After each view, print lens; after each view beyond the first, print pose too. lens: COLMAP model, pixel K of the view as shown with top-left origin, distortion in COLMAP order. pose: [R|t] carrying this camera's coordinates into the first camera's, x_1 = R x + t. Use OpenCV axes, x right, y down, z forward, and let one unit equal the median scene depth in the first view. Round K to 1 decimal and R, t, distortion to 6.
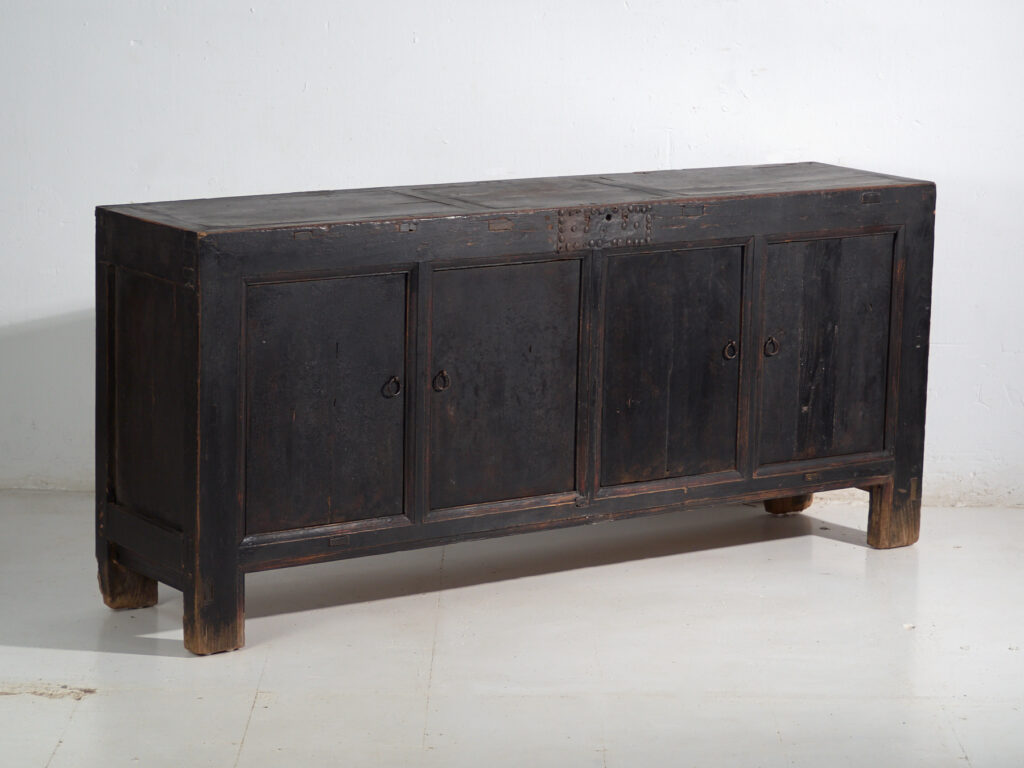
lens RADIAL K [[3056.5, 0, 512.0], [0, 3056.5, 384.0], [0, 0, 1]] dist [0.019136, 0.143562]
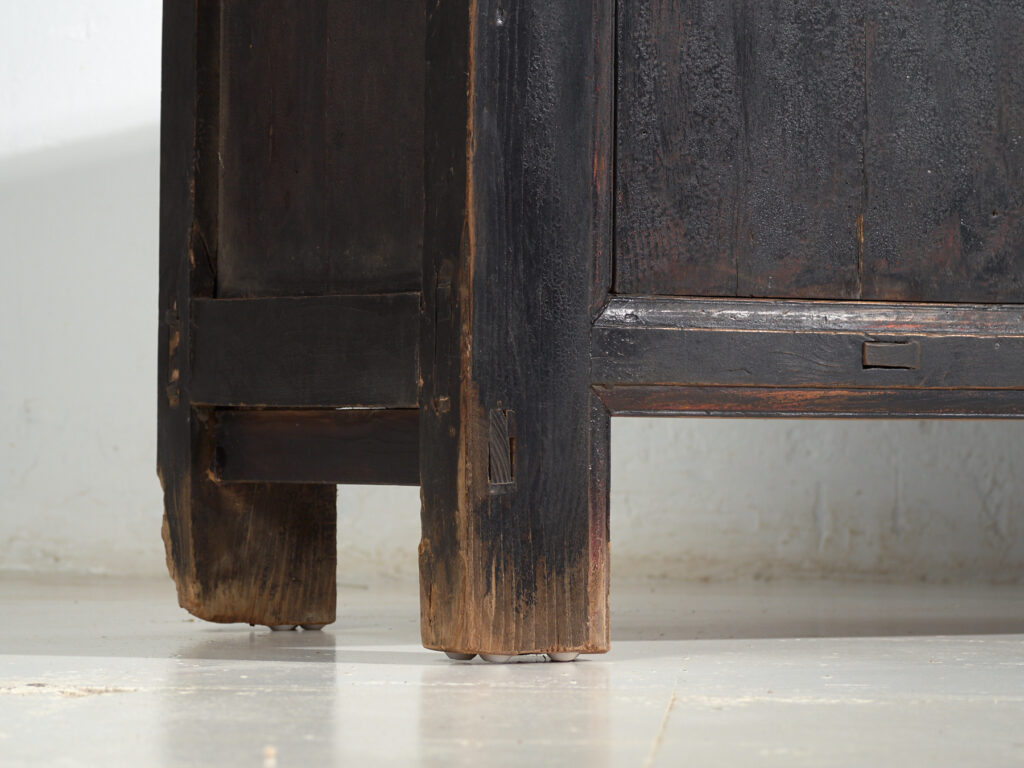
lens RADIAL K [[4073.5, 0, 512.0], [0, 4073.5, 384.0], [0, 0, 1]] dist [0.012966, 0.289174]
pose [[0.997900, -0.012889, -0.063475, -0.064536], [0.000266, 0.980808, -0.194977, 0.129853], [0.064770, 0.194551, 0.978752, 0.530435]]
